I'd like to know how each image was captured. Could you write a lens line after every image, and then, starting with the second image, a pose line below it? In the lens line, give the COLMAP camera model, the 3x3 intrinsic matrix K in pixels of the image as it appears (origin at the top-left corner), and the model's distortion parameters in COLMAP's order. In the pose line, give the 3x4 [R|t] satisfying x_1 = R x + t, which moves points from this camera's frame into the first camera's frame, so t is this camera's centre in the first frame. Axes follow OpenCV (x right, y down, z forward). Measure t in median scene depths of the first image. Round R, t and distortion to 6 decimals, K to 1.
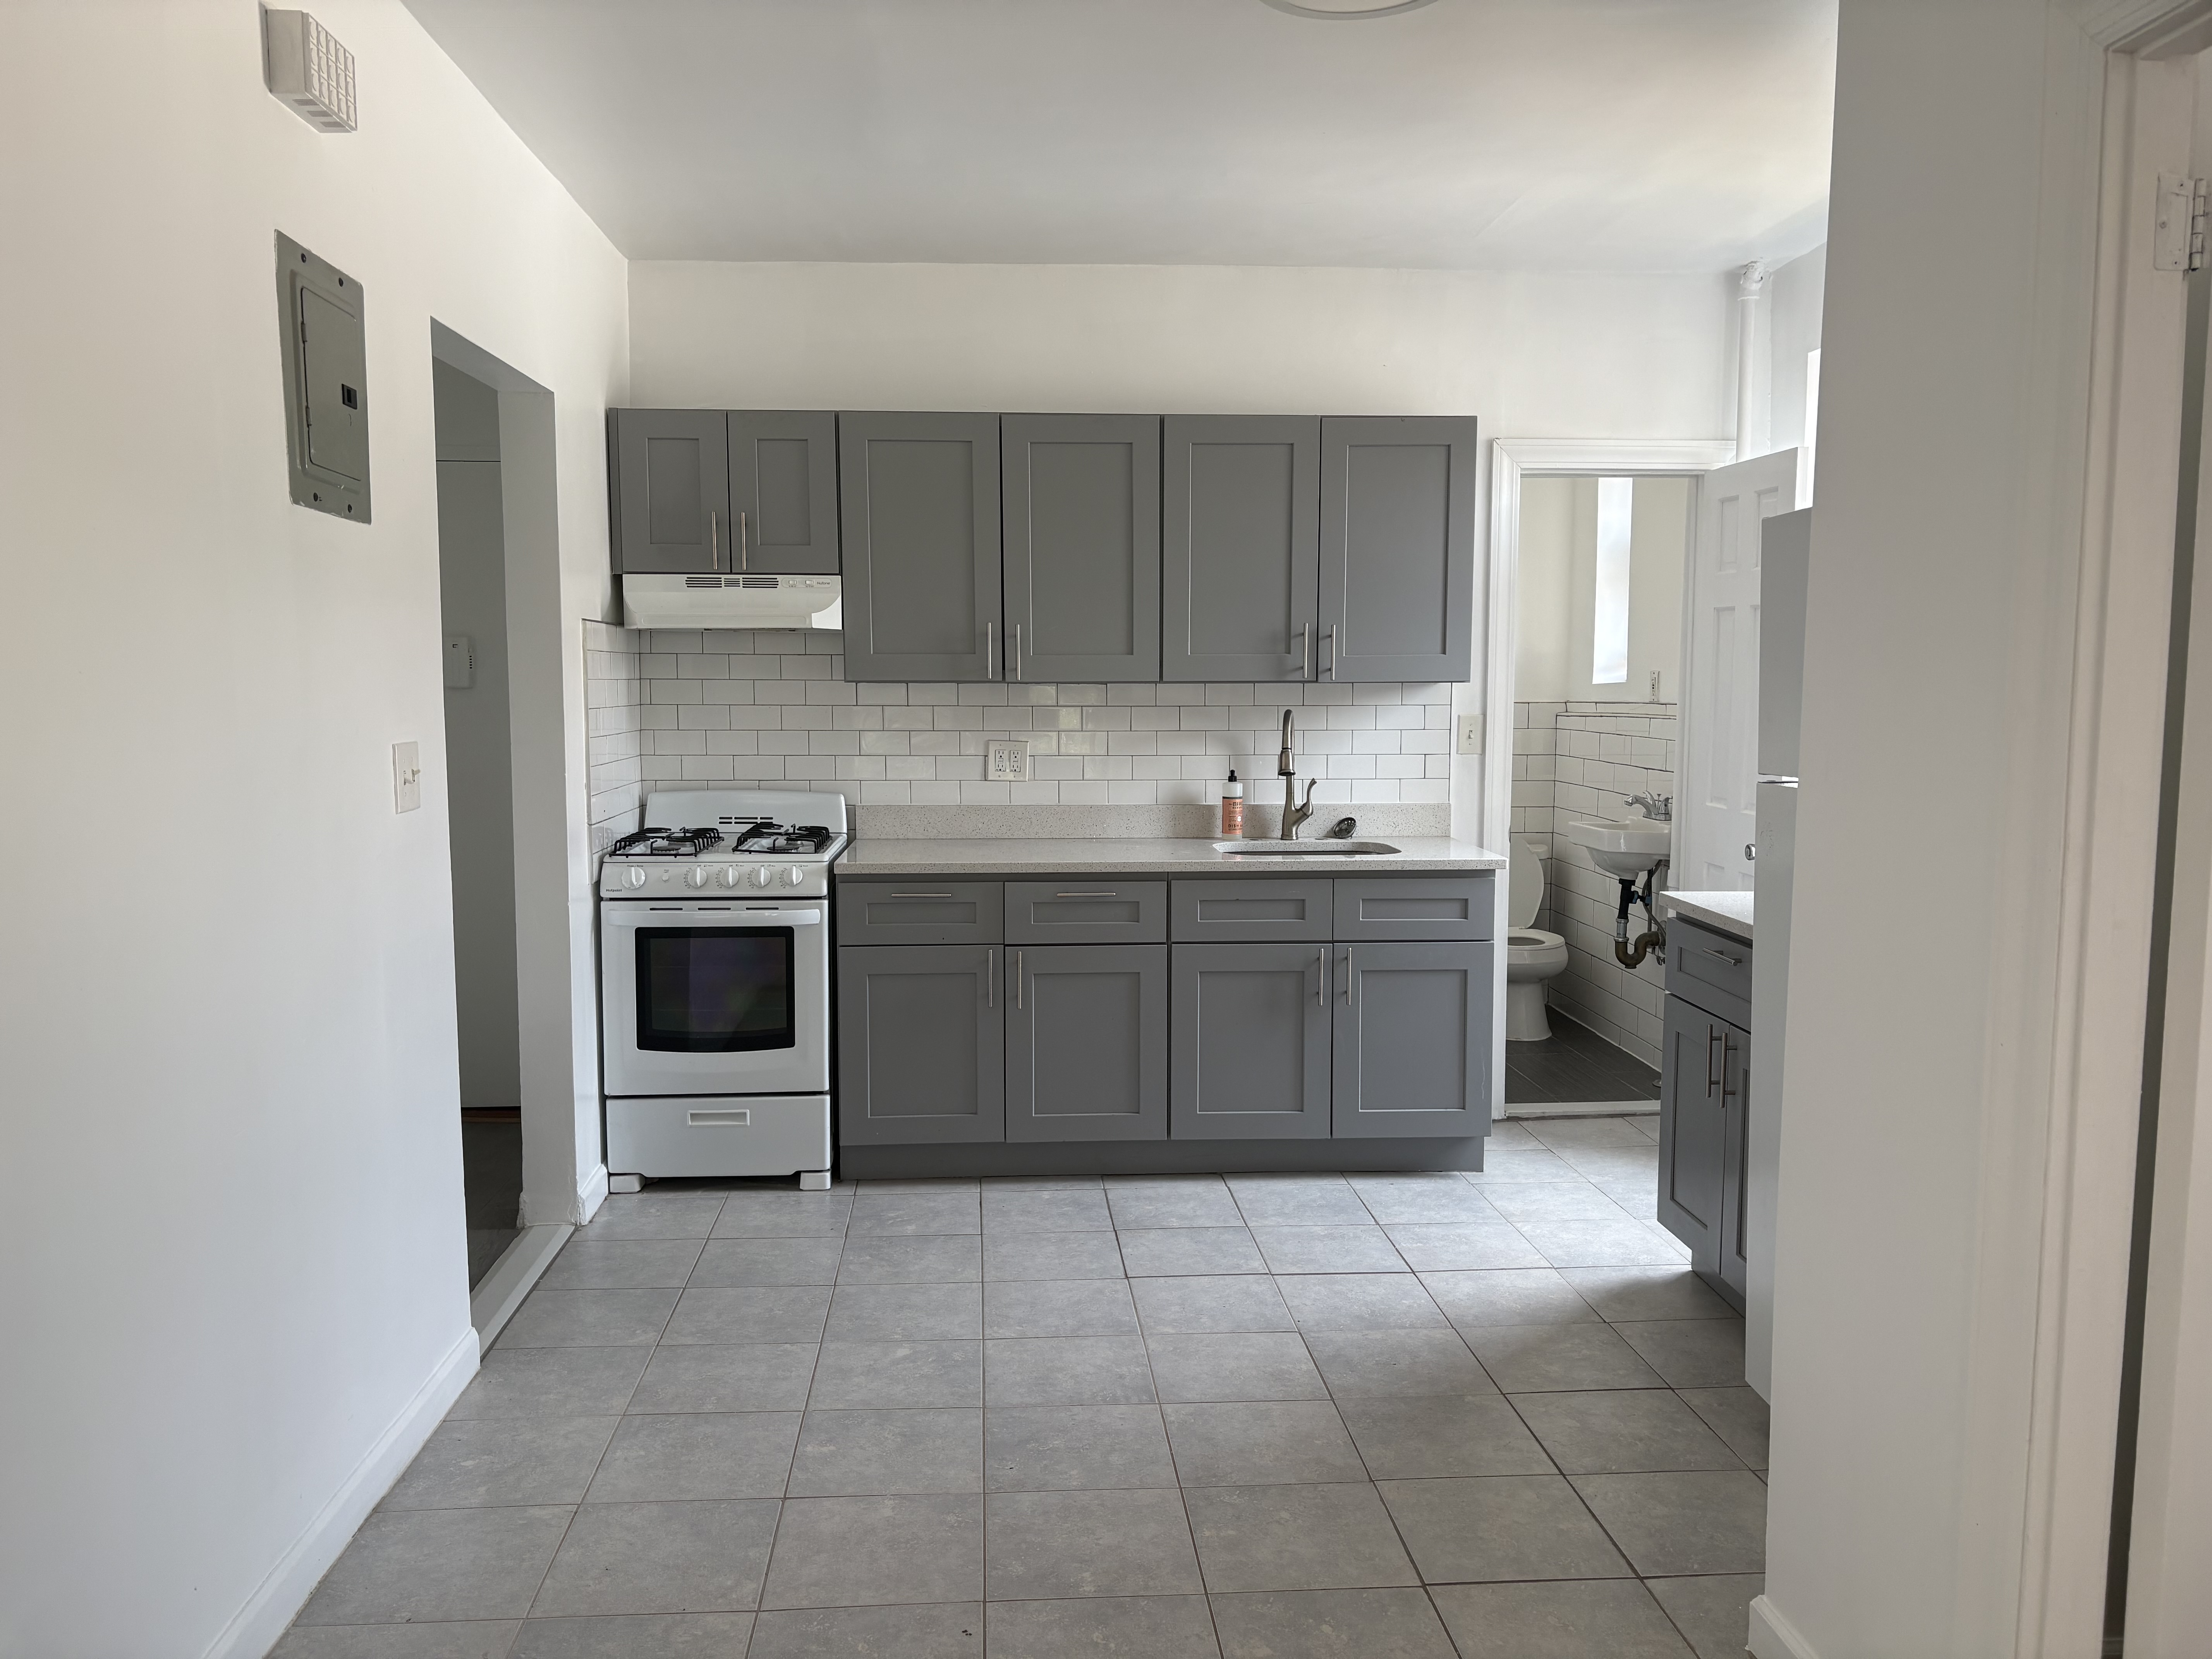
lens RADIAL K [[1650.0, 0, 1123.3], [0, 1650.0, 828.8], [0, 0, 1]] dist [0.044031, 0.000948]
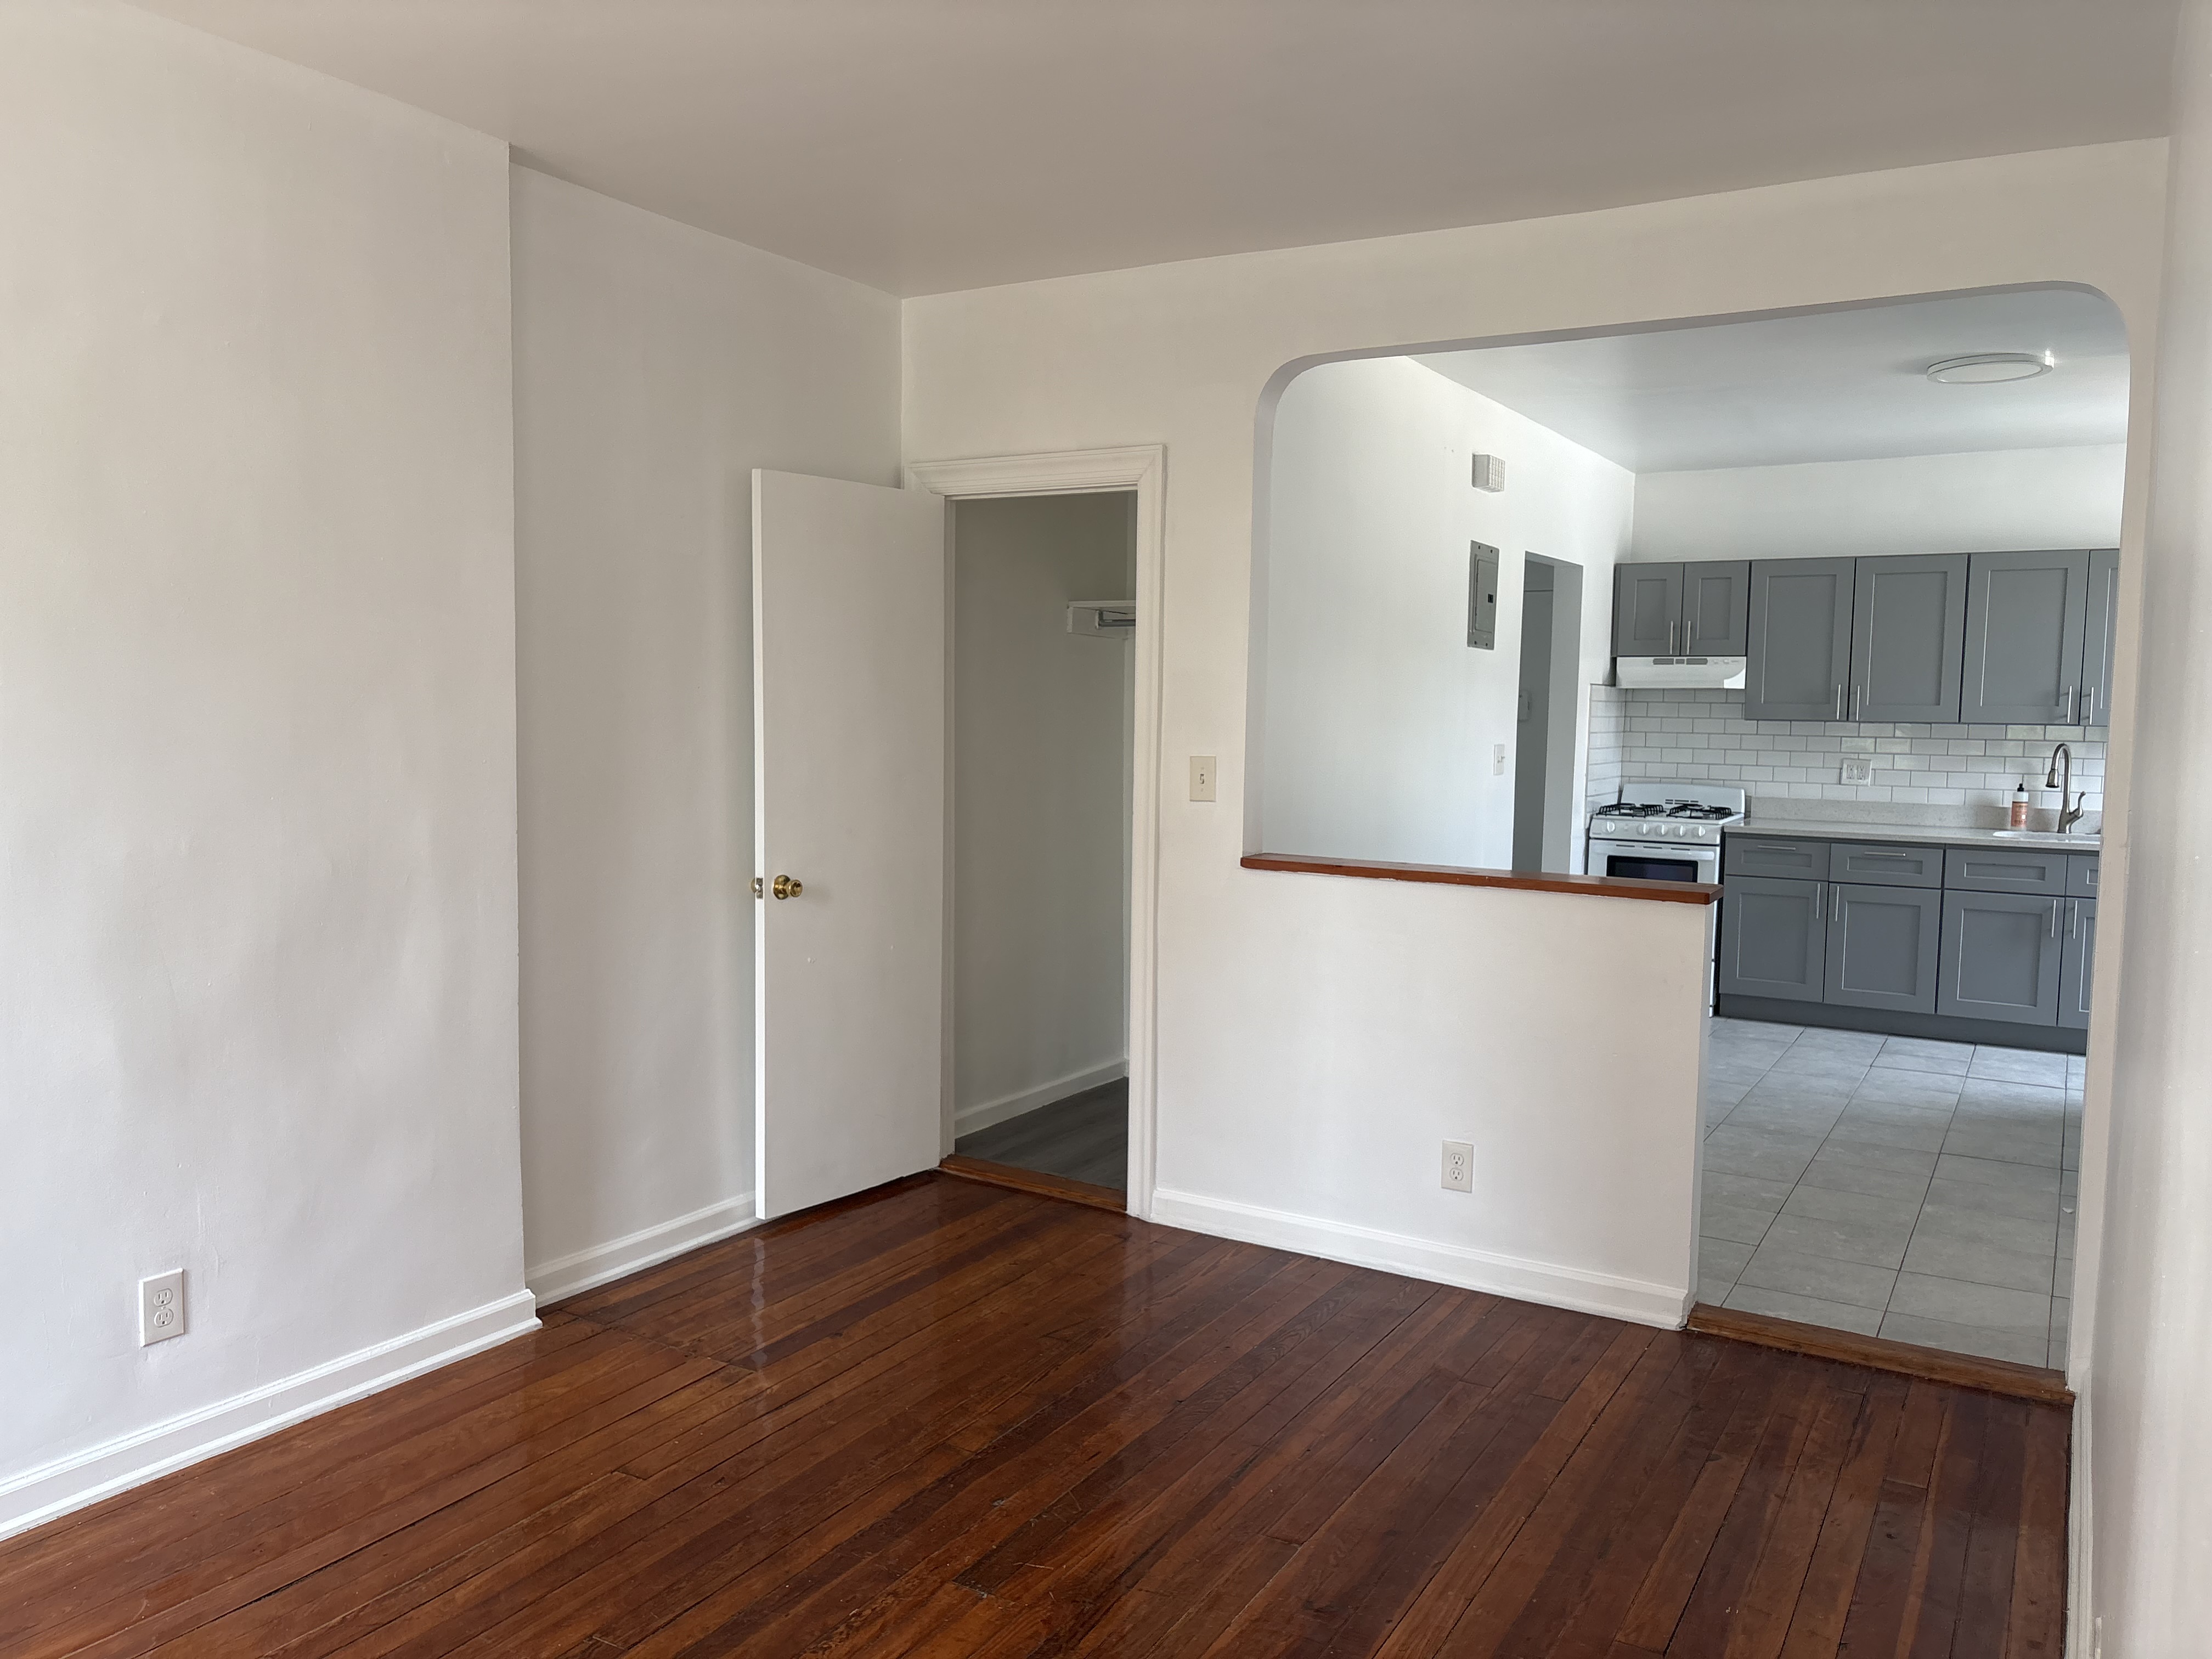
lens RADIAL K [[1650.0, 0, 1118.1], [0, 1650.0, 837.3], [0, 0, 1]] dist [0.044031, 0.000948]
pose [[0.815470, 0.059951, -0.575687, 0.291065], [-0.068333, 0.997637, 0.007098, 0.061027], [0.574752, 0.033550, 0.817640, -0.737172]]
